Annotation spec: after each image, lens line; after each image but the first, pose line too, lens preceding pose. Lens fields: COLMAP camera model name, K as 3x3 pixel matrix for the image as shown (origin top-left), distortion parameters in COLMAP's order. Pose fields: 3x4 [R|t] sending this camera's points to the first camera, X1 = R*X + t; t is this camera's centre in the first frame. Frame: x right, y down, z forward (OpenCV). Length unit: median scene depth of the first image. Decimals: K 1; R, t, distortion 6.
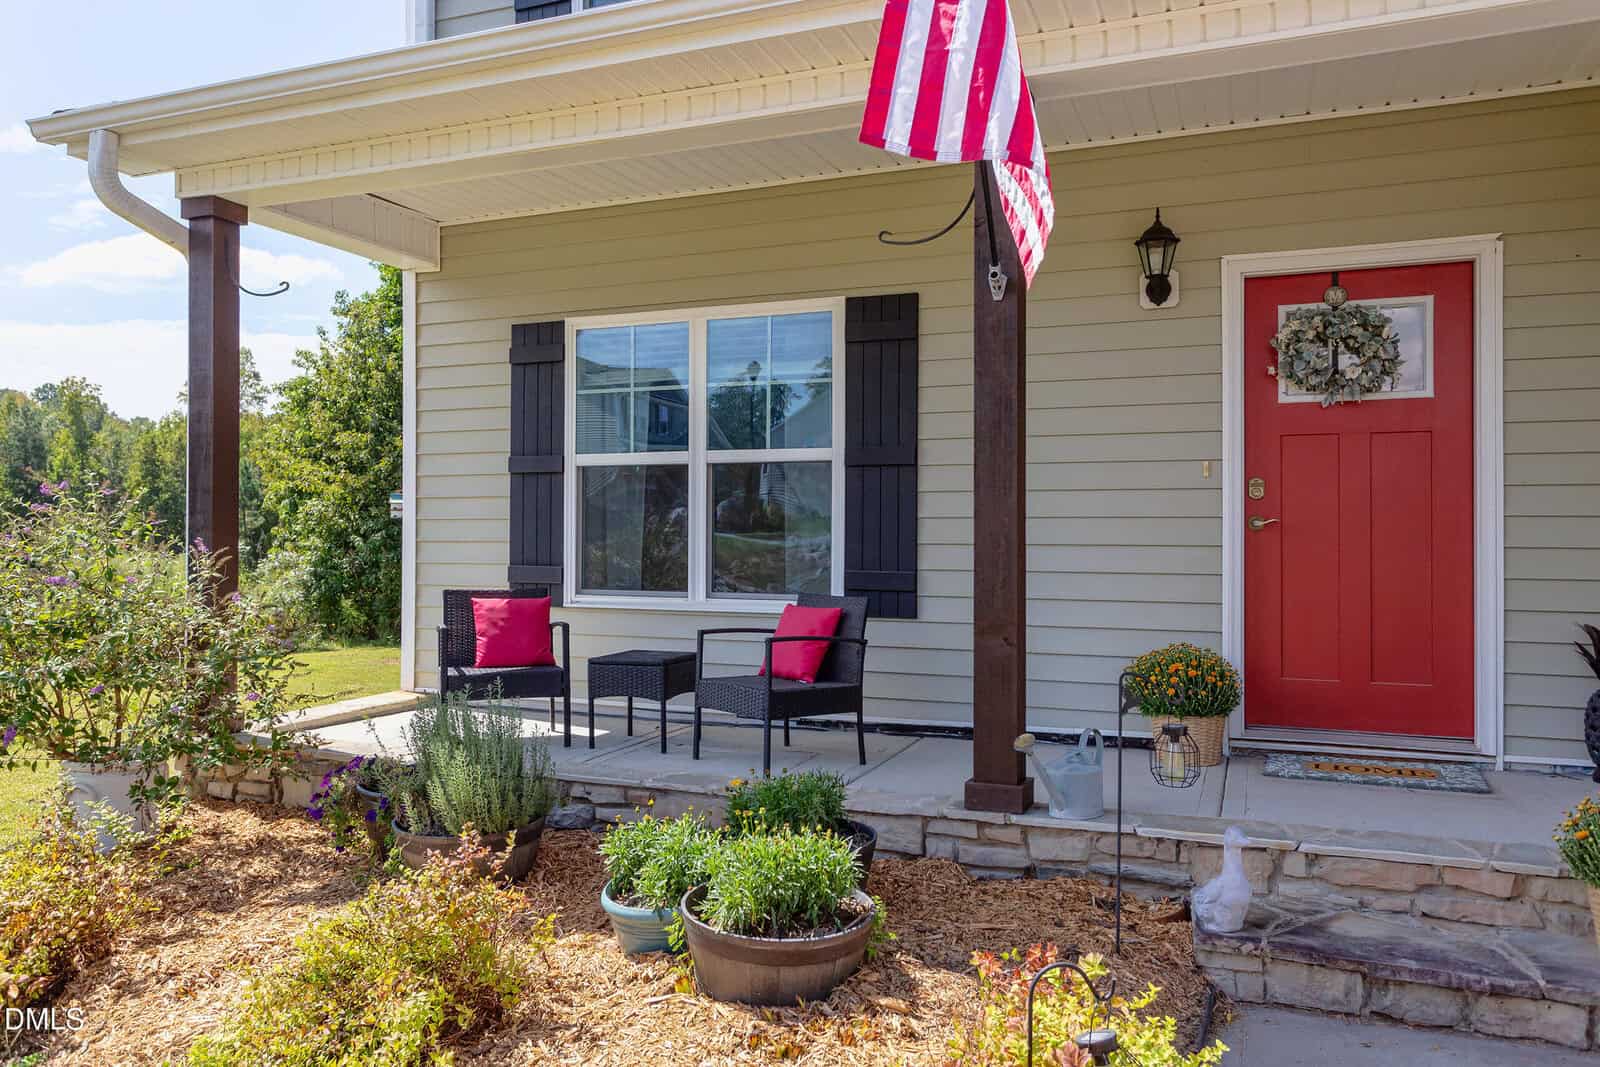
lens RADIAL K [[1191.6, 0, 783.2], [0, 1191.6, 526.6], [0, 0, 1]] dist [-0.000799, 0.003946]
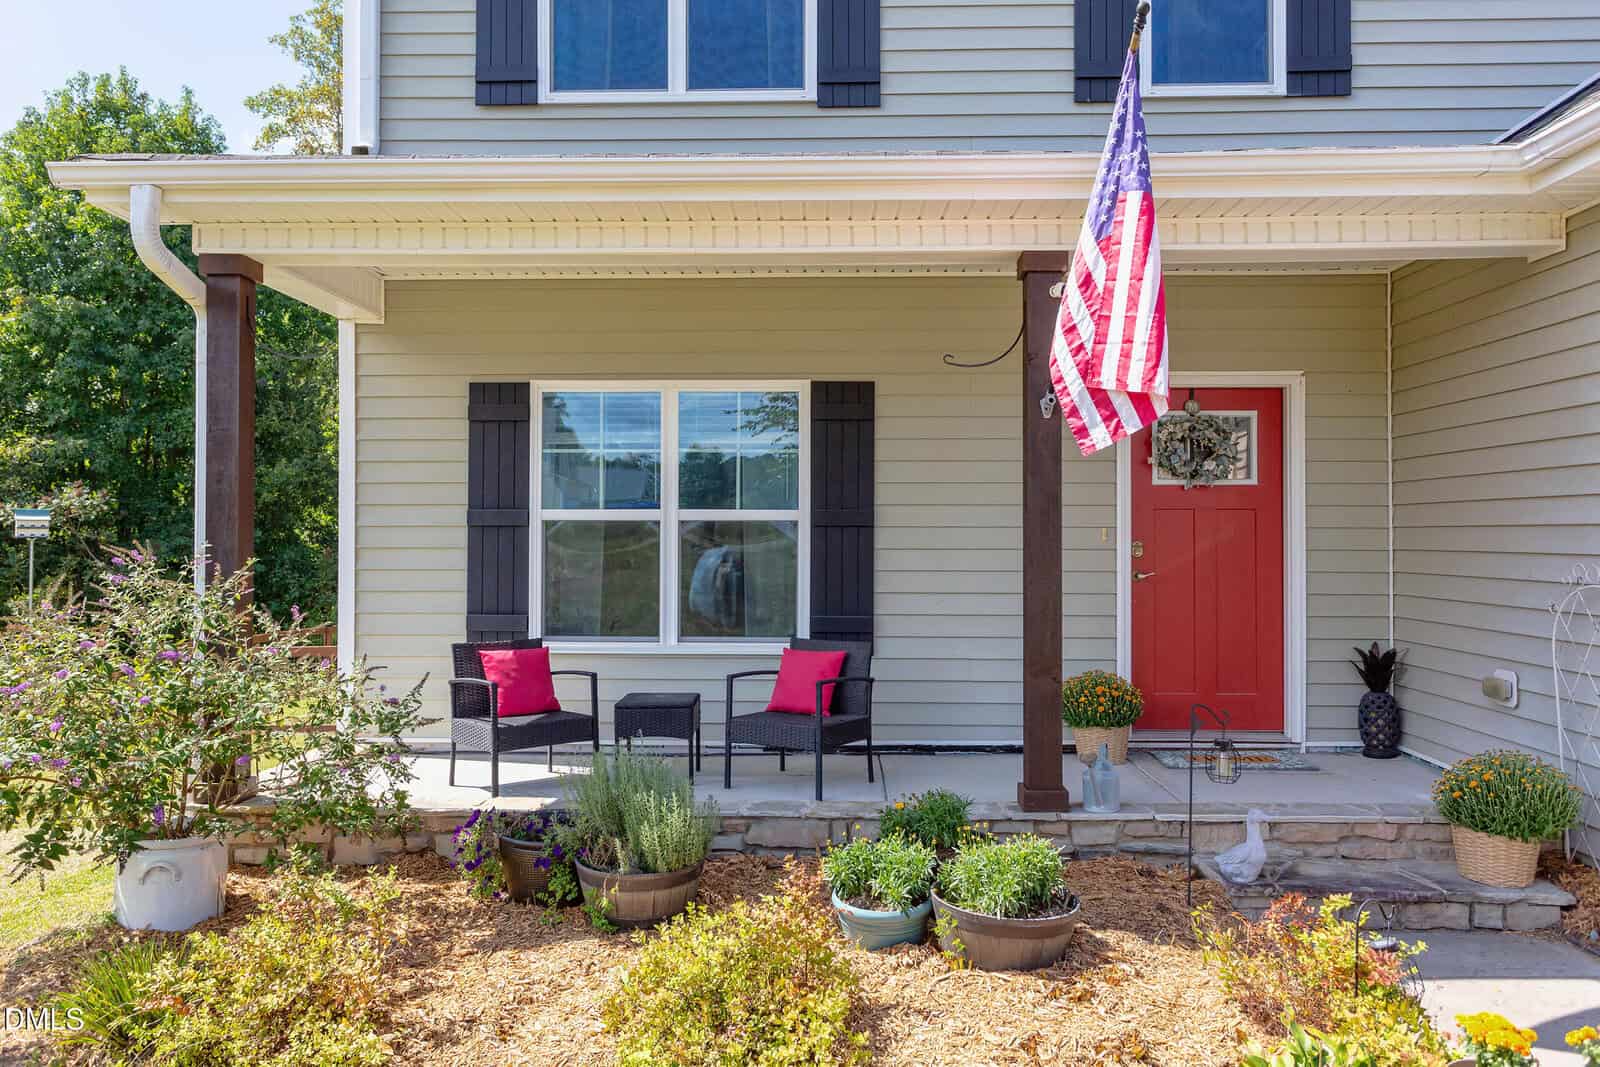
lens RADIAL K [[1191.8, 0, 800.0], [0, 1191.8, 523.9], [0, 0, 1]] dist [0.000851, 0.000927]
pose [[0.933325, 0.003595, 0.359014, -0.423621], [-0.001690, 0.999983, -0.005622, -0.052319], [-0.359028, 0.004640, 0.933315, -0.092247]]
